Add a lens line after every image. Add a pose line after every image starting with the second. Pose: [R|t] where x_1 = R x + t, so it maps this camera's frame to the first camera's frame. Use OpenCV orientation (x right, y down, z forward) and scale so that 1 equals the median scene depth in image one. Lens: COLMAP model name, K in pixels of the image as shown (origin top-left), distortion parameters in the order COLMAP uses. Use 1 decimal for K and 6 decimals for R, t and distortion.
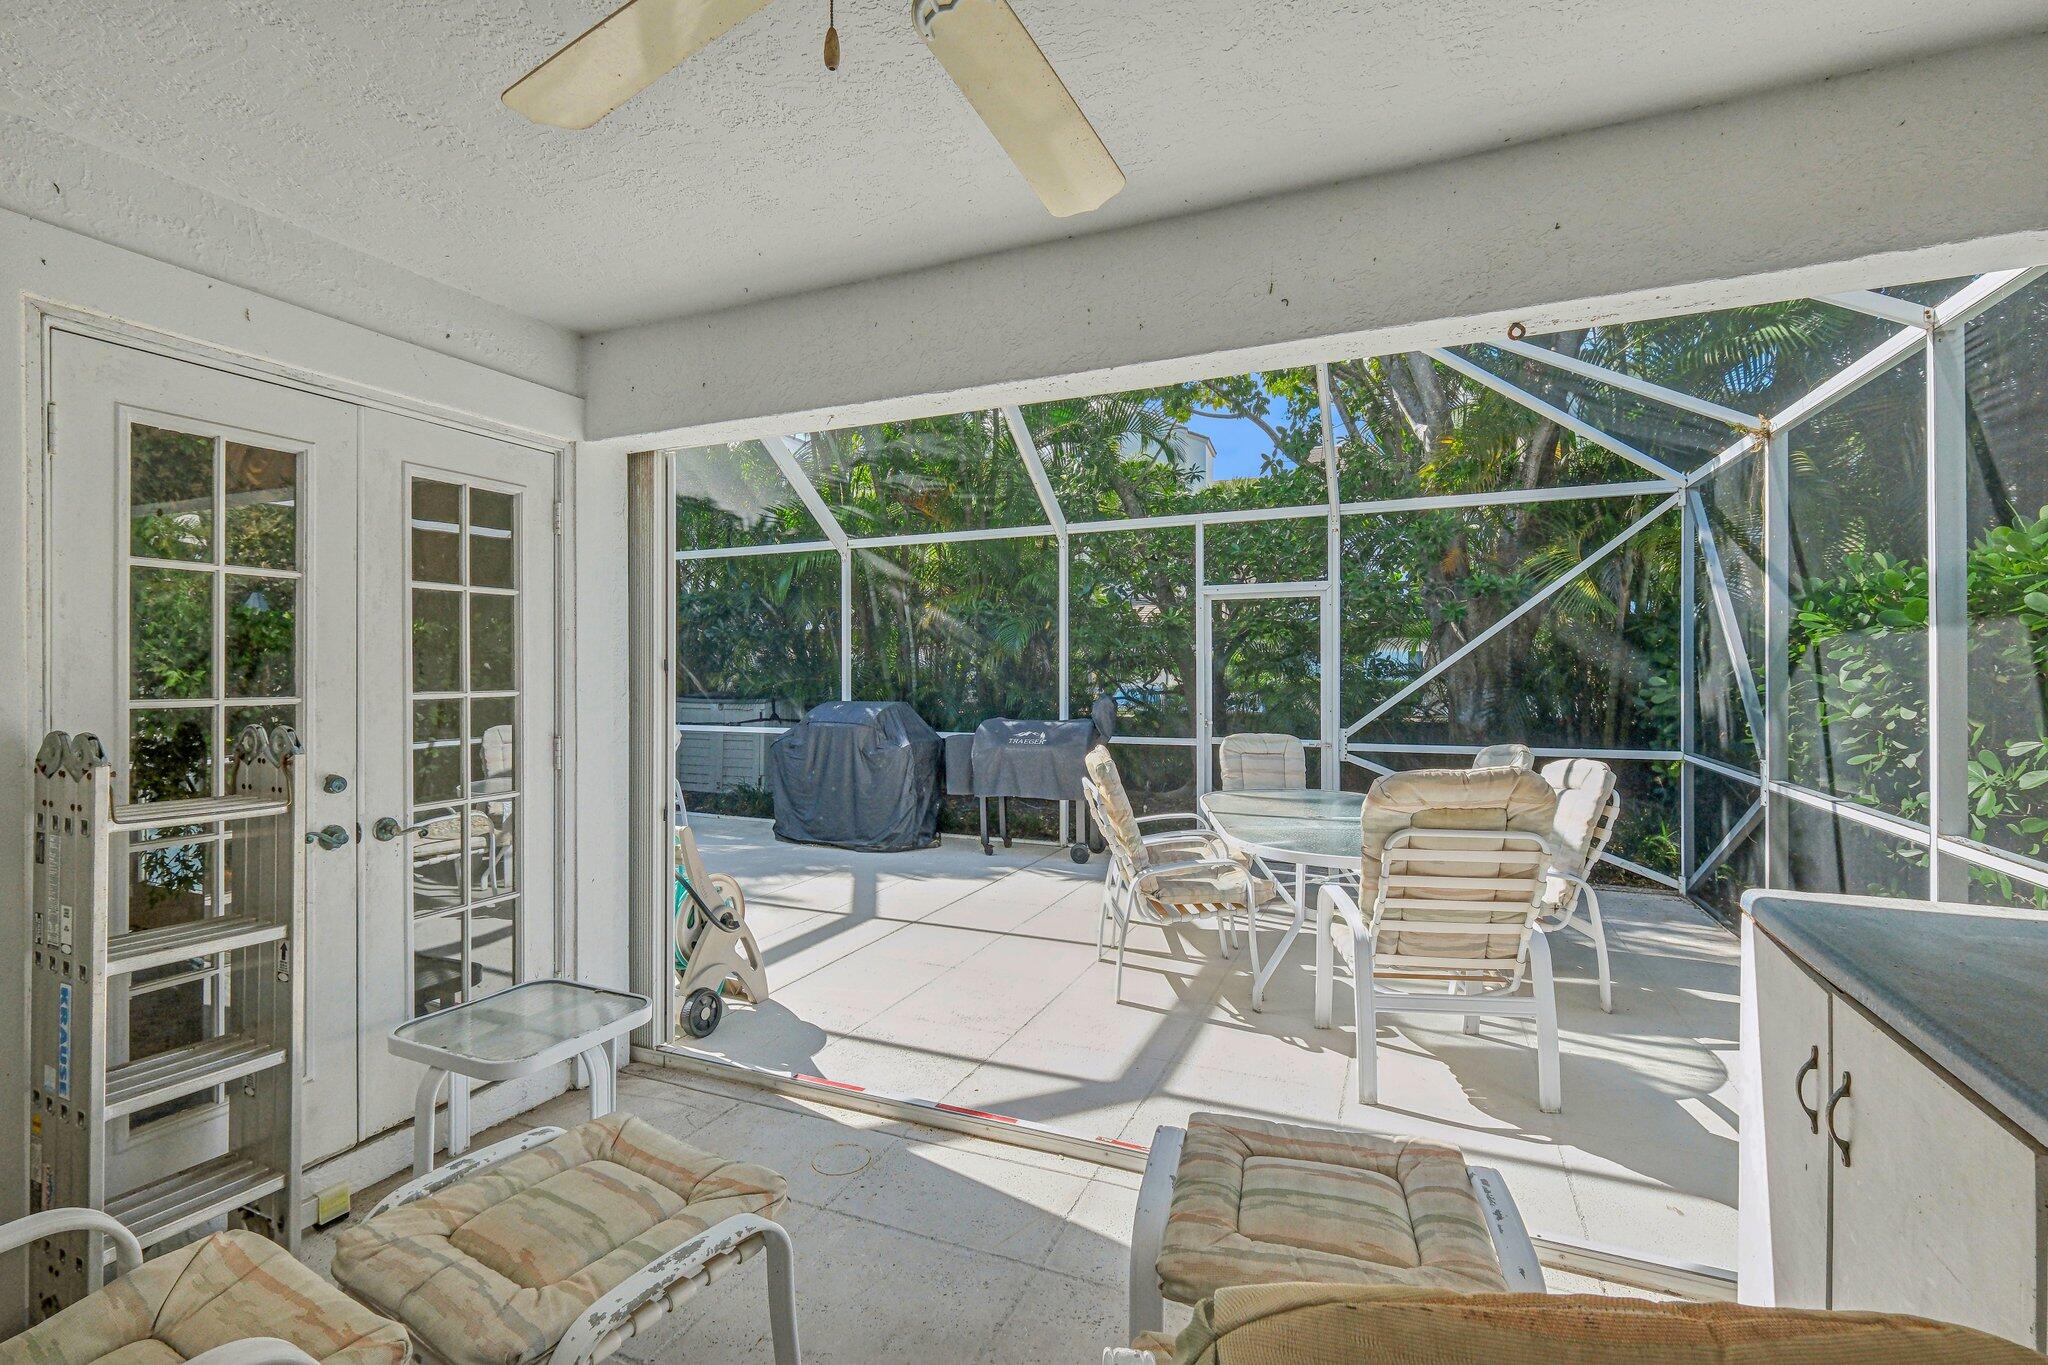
lens RADIAL K [[908.6, 0, 1014.1], [0, 908.6, 674.1], [0, 0, 1]] dist [-0.005061, -0.000025]
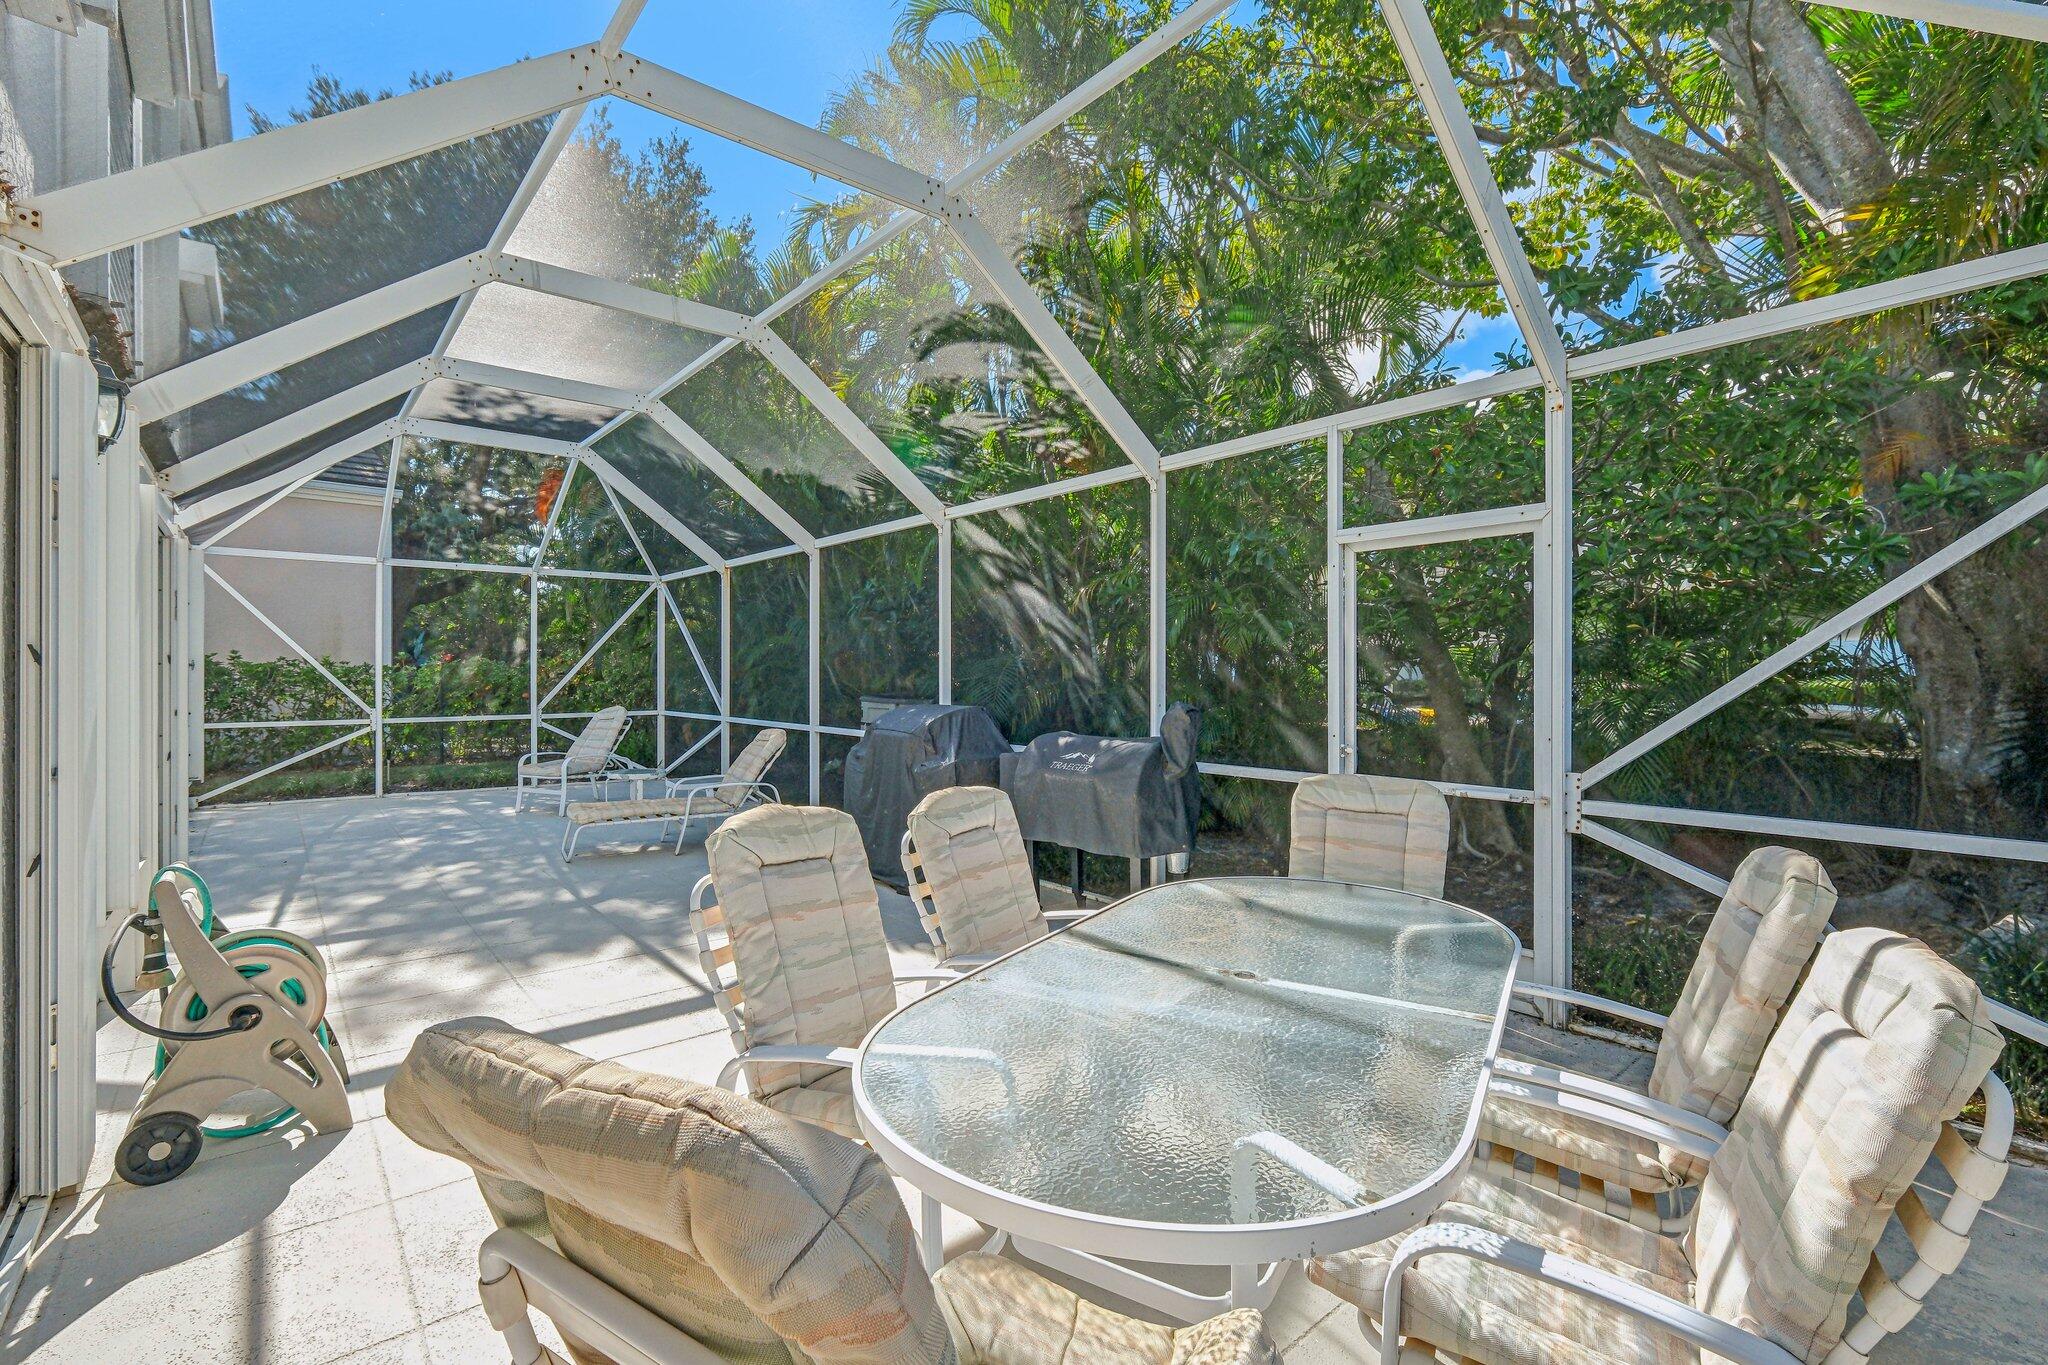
lens RADIAL K [[908.6, 0, 1017.4], [0, 908.6, 675.0], [0, 0, 1]] dist [-0.005061, -0.000025]
pose [[0.893406, 0.003527, -0.449236, 0.291036], [-0.001657, 0.999988, 0.004556, -0.000585], [0.449247, -0.003326, 0.893401, 0.343792]]
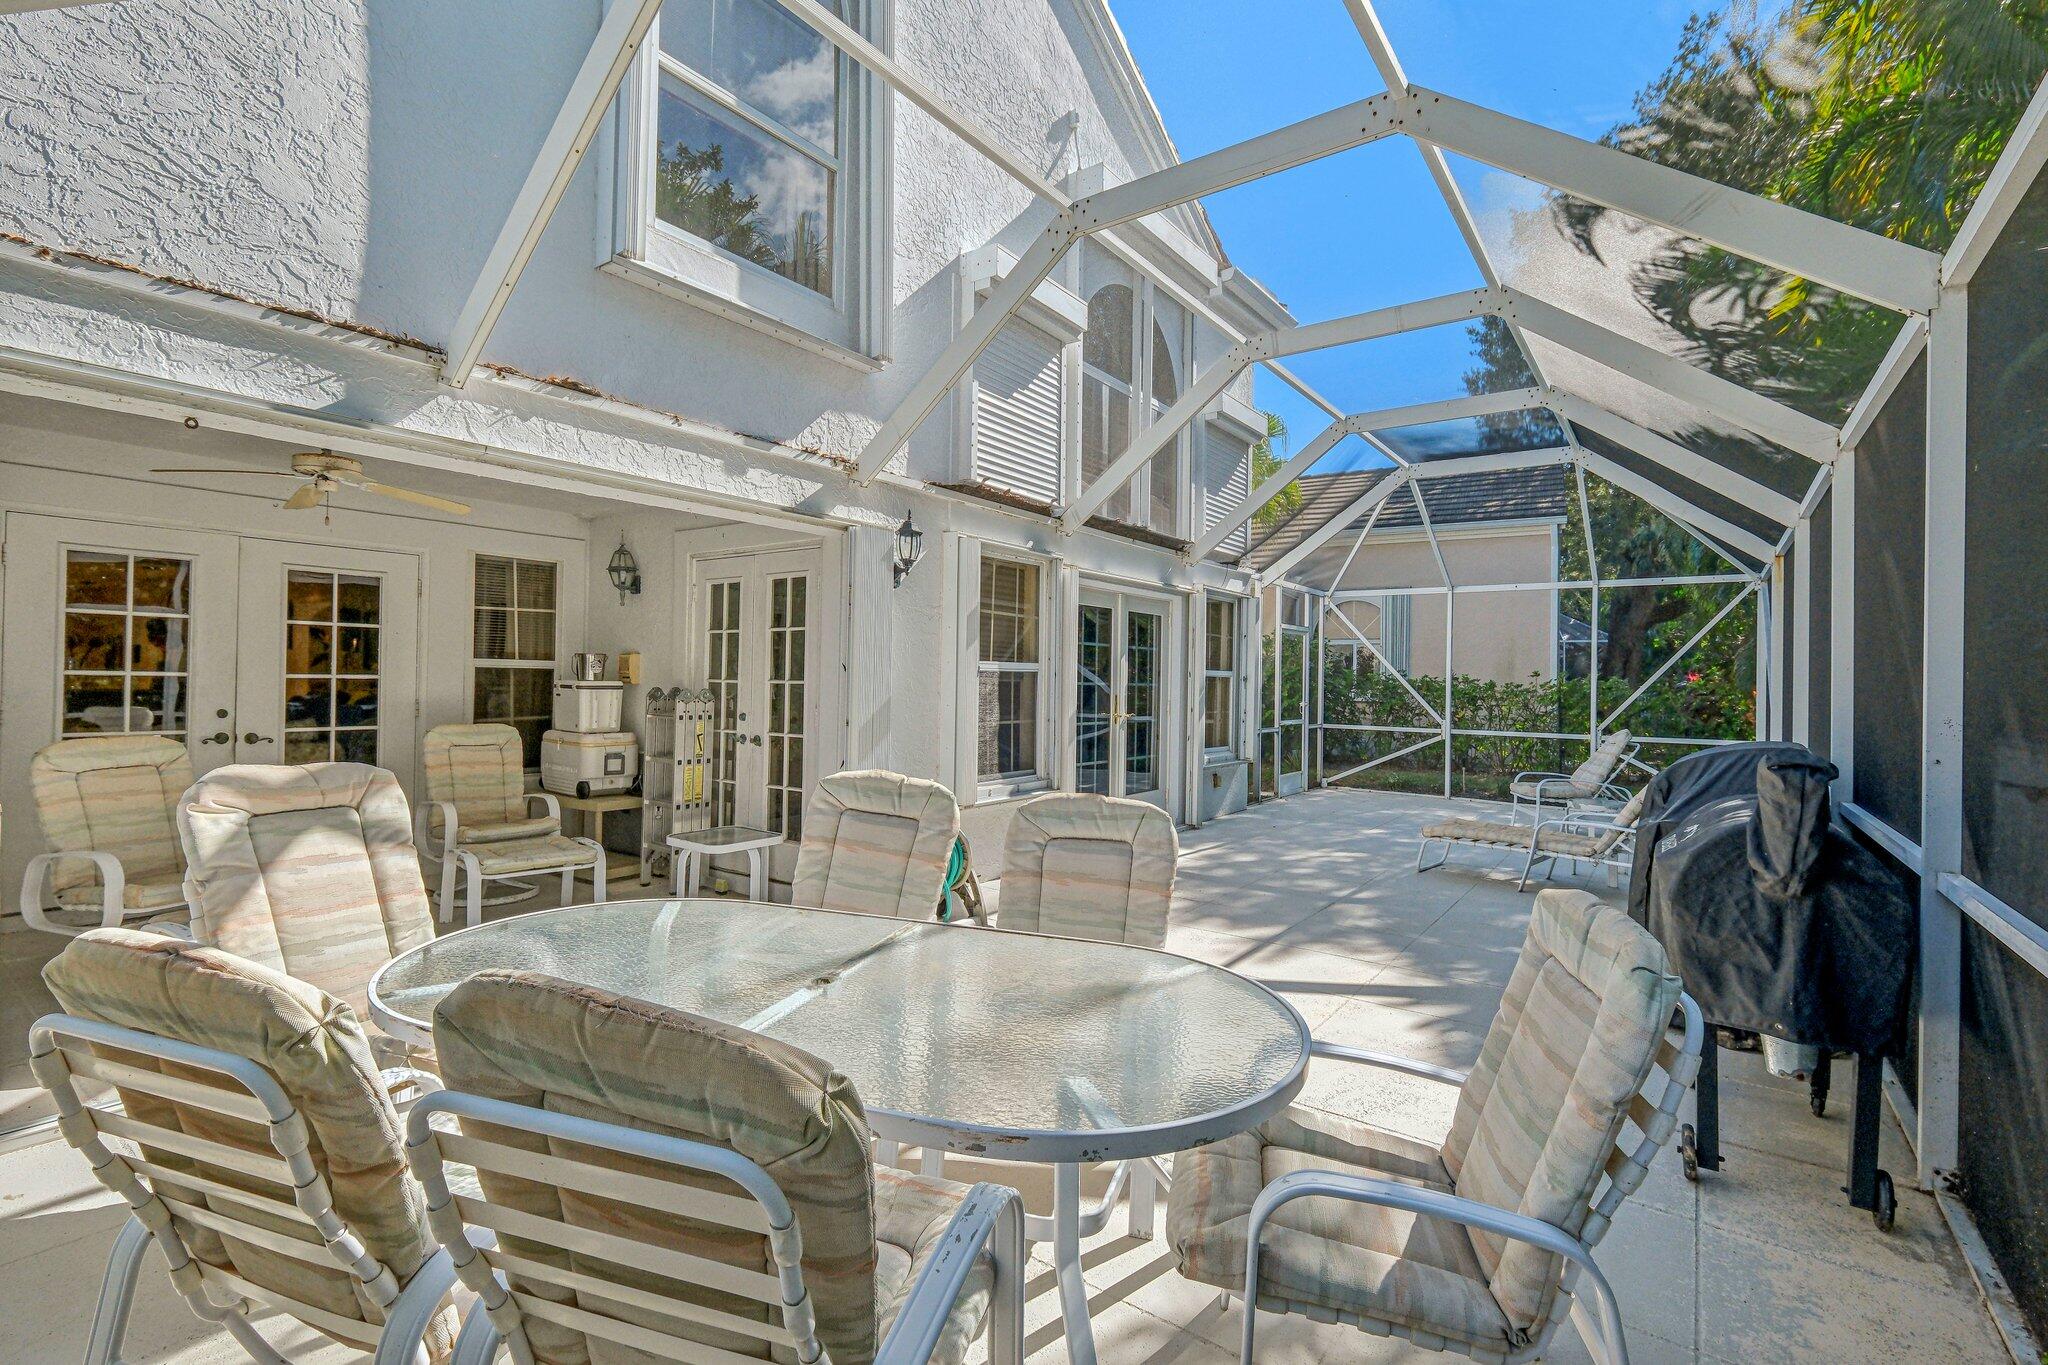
lens RADIAL K [[908.6, 0, 1010.4], [0, 908.6, 678.7], [0, 0, 1]] dist [-0.005061, -0.000025]
pose [[-0.239676, -0.004496, -0.970843, 0.529622], [-0.015274, 0.999883, -0.000859, -0.000819], [0.970733, 0.014623, -0.239716, 0.835856]]
